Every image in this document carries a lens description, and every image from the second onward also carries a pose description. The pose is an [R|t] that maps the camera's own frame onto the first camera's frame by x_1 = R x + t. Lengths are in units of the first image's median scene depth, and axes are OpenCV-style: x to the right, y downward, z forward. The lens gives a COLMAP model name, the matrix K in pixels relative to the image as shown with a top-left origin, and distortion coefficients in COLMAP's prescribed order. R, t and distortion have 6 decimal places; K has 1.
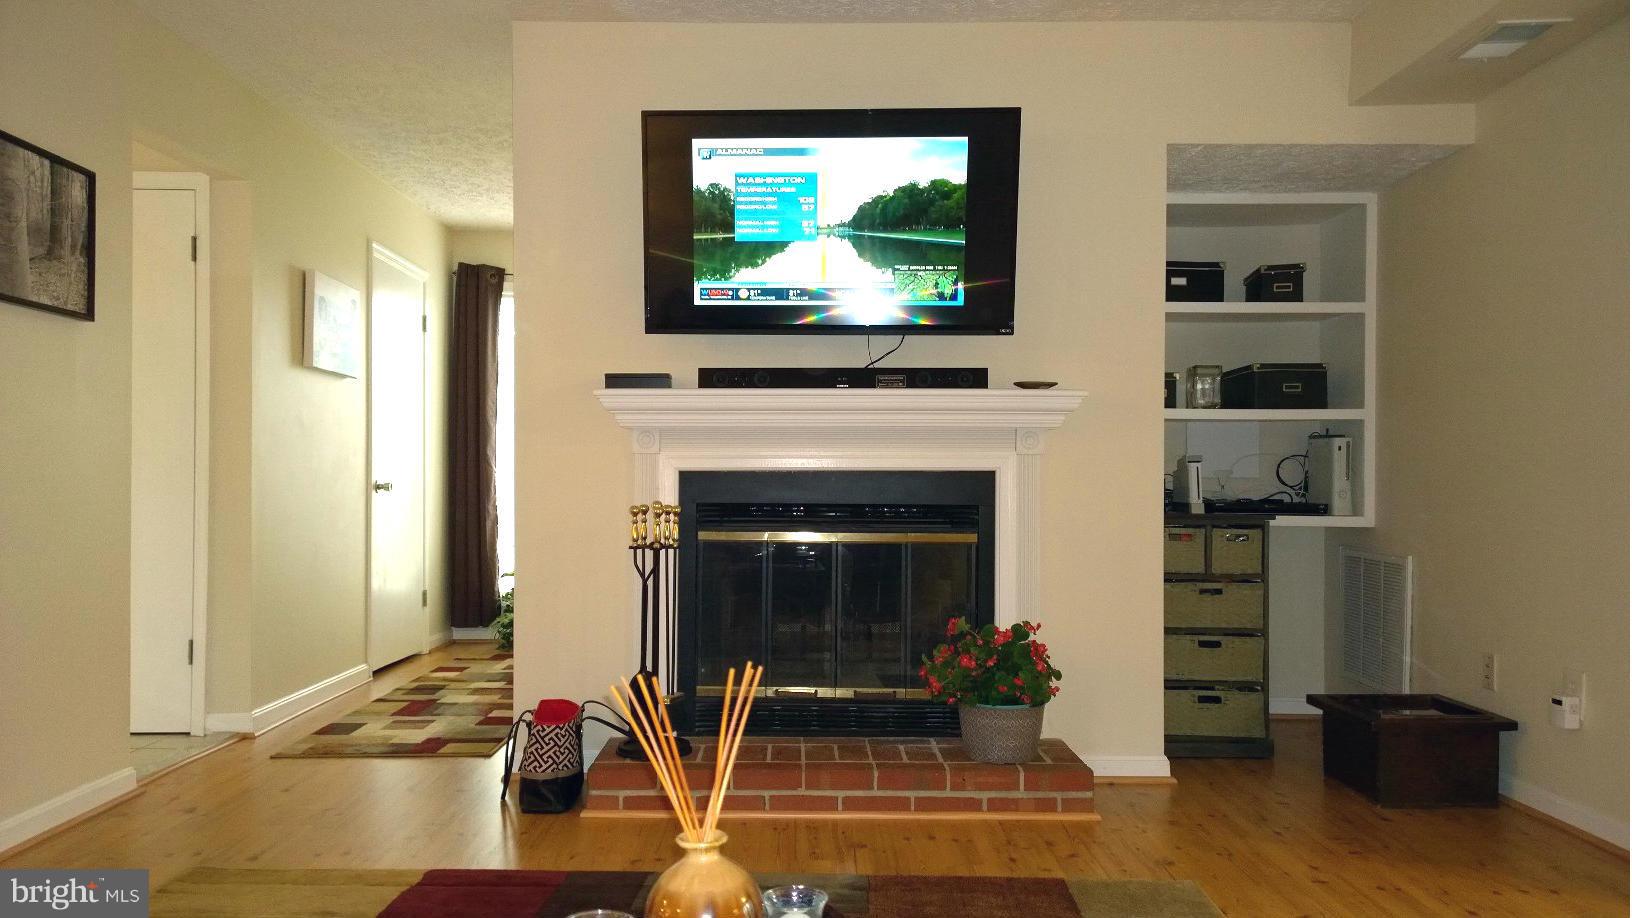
lens RADIAL K [[1195.7, 0, 779.8], [0, 1195.7, 487.5], [0, 0, 1]] dist [0.039632, -0.001507]
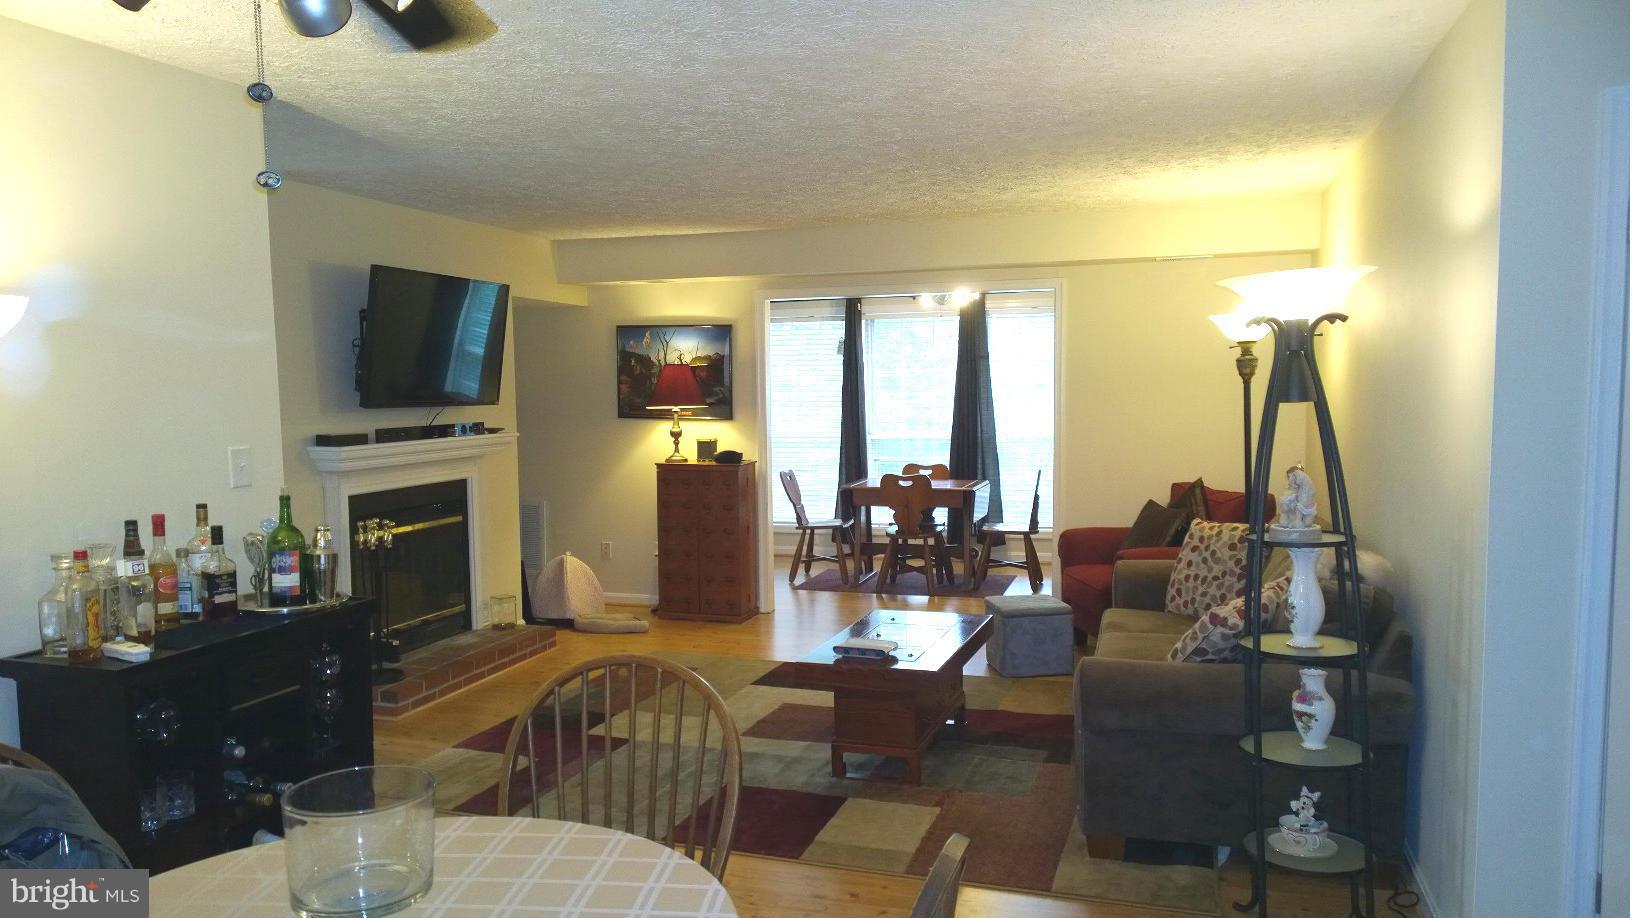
lens RADIAL K [[1204.2, 0, 814.2], [0, 1204.2, 462.3], [0, 0, 1]] dist [0.063282, -0.061046]
pose [[0.276590, -0.072702, 0.958234, -1.393231], [0.013521, 0.997330, 0.071766, -0.159571], [-0.960893, -0.006894, 0.276834, 0.025996]]
